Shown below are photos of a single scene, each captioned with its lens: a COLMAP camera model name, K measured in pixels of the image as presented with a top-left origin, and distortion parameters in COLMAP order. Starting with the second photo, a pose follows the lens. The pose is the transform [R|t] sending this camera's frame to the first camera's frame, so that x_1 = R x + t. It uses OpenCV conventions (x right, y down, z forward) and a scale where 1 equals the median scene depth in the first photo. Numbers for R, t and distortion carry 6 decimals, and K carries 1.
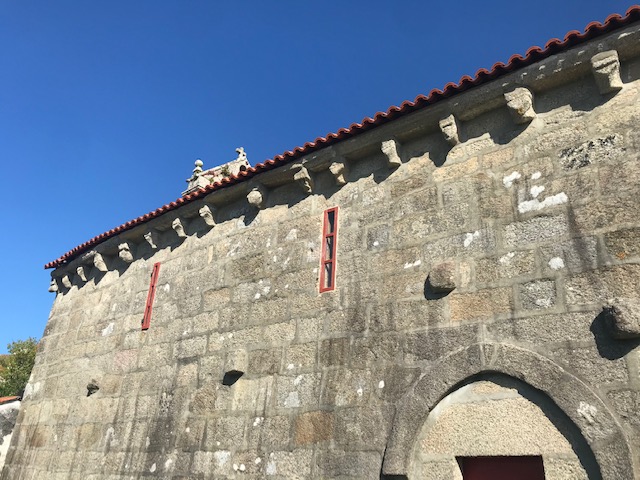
lens RADIAL K [[527.5, 0, 318.4], [0, 527.5, 235.2], [0, 0, 1]] dist [0.028385, -0.025297]
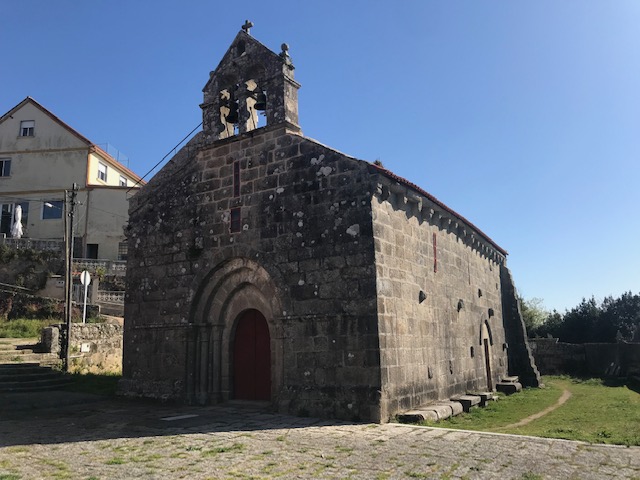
lens RADIAL K [[525.5, 0, 317.4], [0, 525.5, 237.2], [0, 0, 1]] dist [0.063033, -0.110539]
pose [[-0.154219, 0.143487, 0.977562, -4.287842], [-0.425399, 0.883356, -0.196770, 1.259143], [-0.891769, -0.446200, -0.075191, 3.291613]]
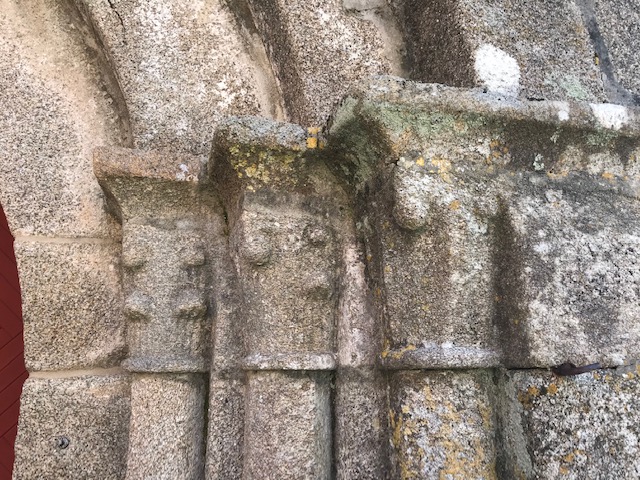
lens RADIAL K [[527.9, 0, 316.4], [0, 527.9, 237.3], [0, 0, 1]] dist [0.037816, -0.047496]
pose [[-0.813464, 0.095646, 0.573697, -1.145788], [-0.290892, 0.787246, -0.543714, 1.360848], [-0.503645, -0.609176, -0.612574, 3.178244]]
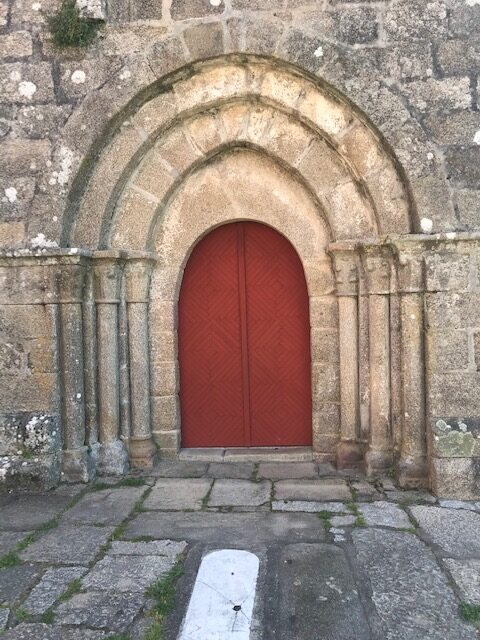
lens RADIAL K [[527.9, 0, 242.2], [0, 527.9, 316.9], [0, 0, 1]] dist [0.037816, -0.047496]
pose [[-0.591575, -0.047919, 0.804825, -1.763959], [-0.362481, 0.907464, -0.212406, 1.688626], [-0.720171, -0.417388, -0.554203, 3.850964]]
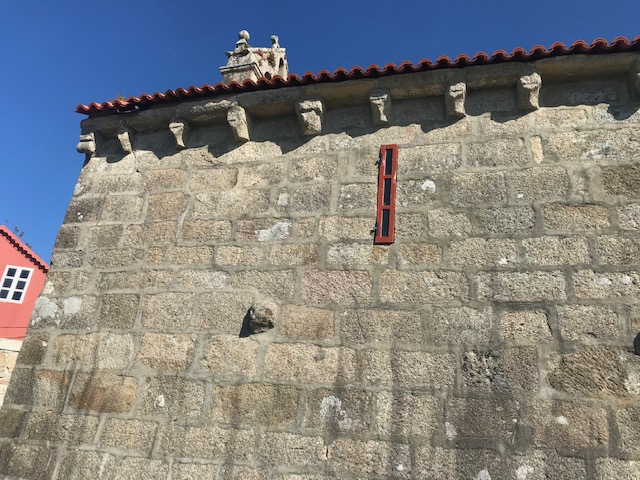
lens RADIAL K [[527.9, 0, 316.4], [0, 527.9, 237.3], [0, 0, 1]] dist [0.037816, -0.047496]
pose [[0.904288, 0.196046, 0.379247, -1.357416], [-0.218636, 0.975659, 0.016971, 0.380299], [-0.366689, -0.098263, 0.925140, 0.993742]]
